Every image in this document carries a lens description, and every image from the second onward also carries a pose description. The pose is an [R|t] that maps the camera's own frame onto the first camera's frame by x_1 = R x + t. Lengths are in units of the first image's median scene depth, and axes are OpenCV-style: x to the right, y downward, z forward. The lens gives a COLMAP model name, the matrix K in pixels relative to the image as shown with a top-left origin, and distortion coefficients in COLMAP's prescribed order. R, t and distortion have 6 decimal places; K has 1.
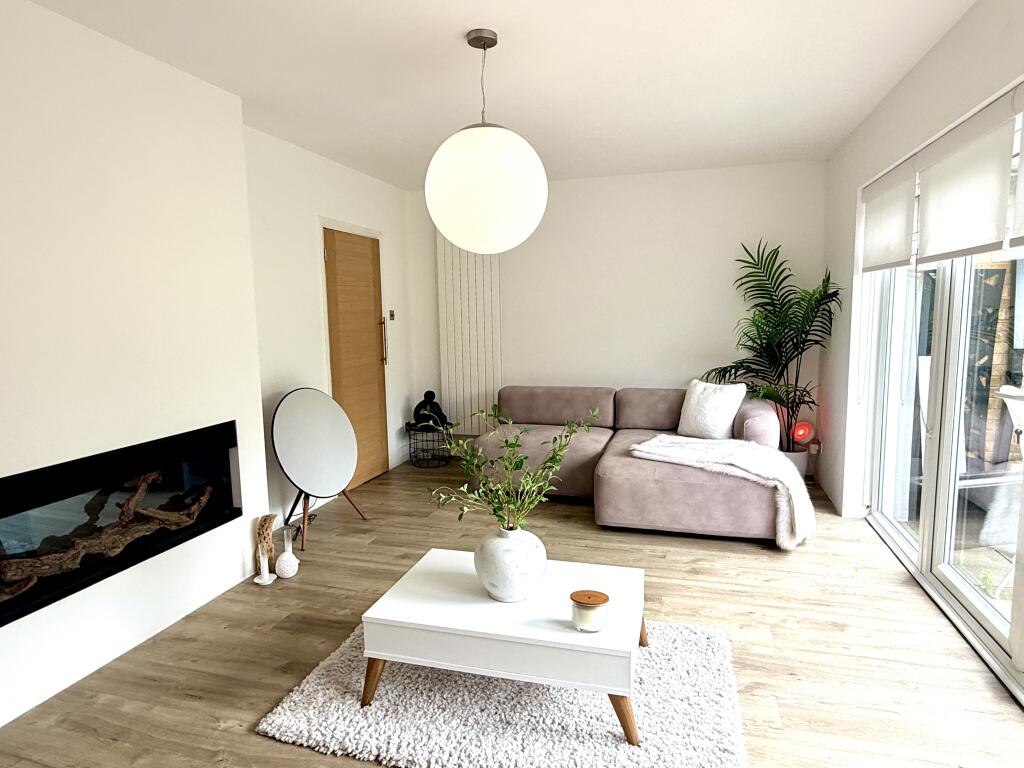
lens RADIAL K [[612.3, 0, 504.5], [0, 612.3, 382.2], [0, 0, 1]] dist [0.003072, 0.000840]
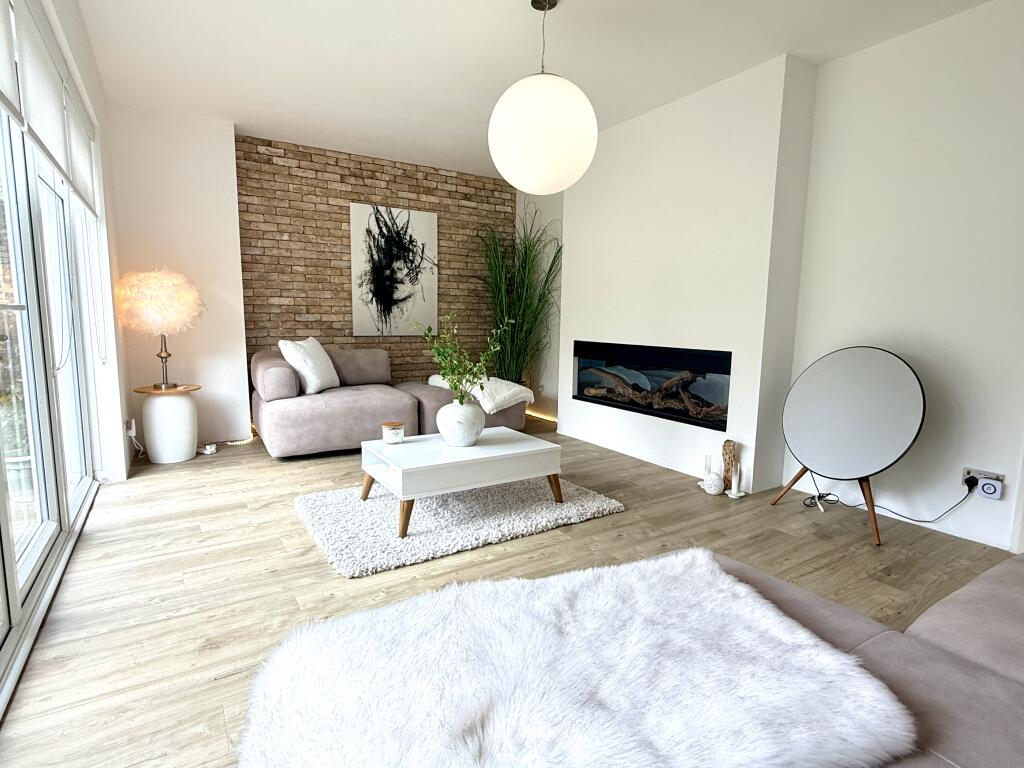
lens RADIAL K [[534.9, 0, 512.0], [0, 534.9, 384.0], [0, 0, 1]] dist [0.001913, -0.000157]
pose [[-0.657223, 0.102408, -0.746706, 0.588947], [-0.092716, 0.972216, 0.214941, -0.058713], [0.747971, 0.210496, -0.629468, 1.254022]]
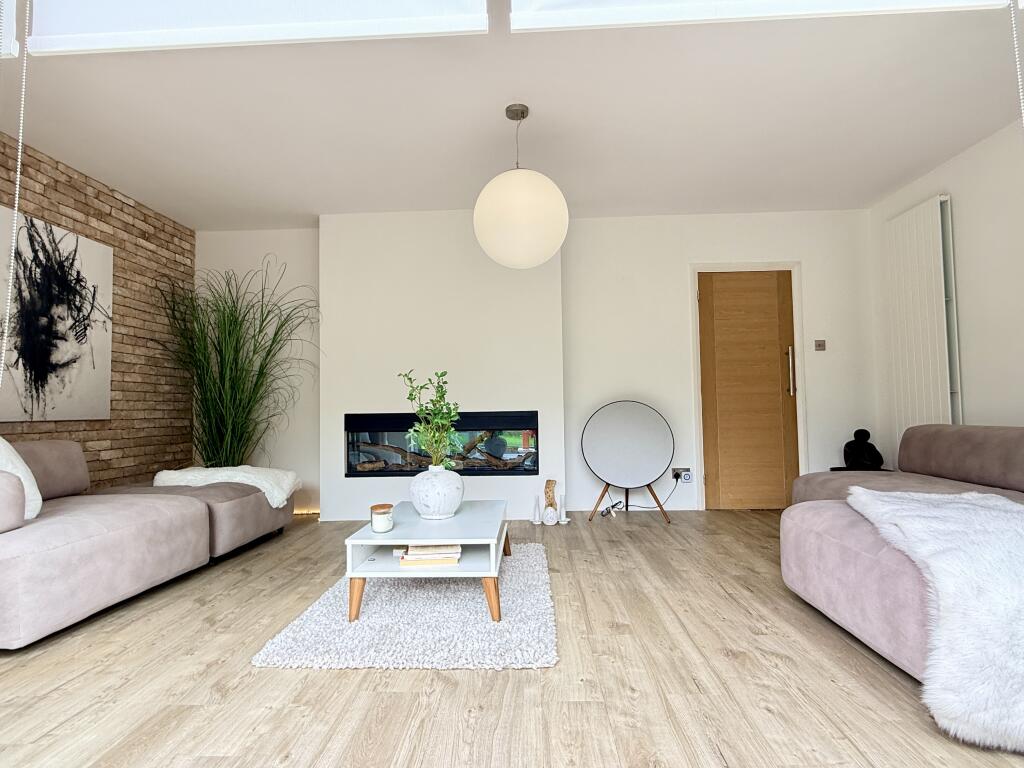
lens RADIAL K [[527.6, 0, 512.0], [0, 527.6, 384.0], [0, 0, 1]] dist [-0.000825, -0.000169]
pose [[0.244437, -0.032370, -0.969125, 0.772925], [-0.102968, 0.992925, -0.059135, 0.073670], [0.964183, 0.114243, 0.239374, 0.568133]]
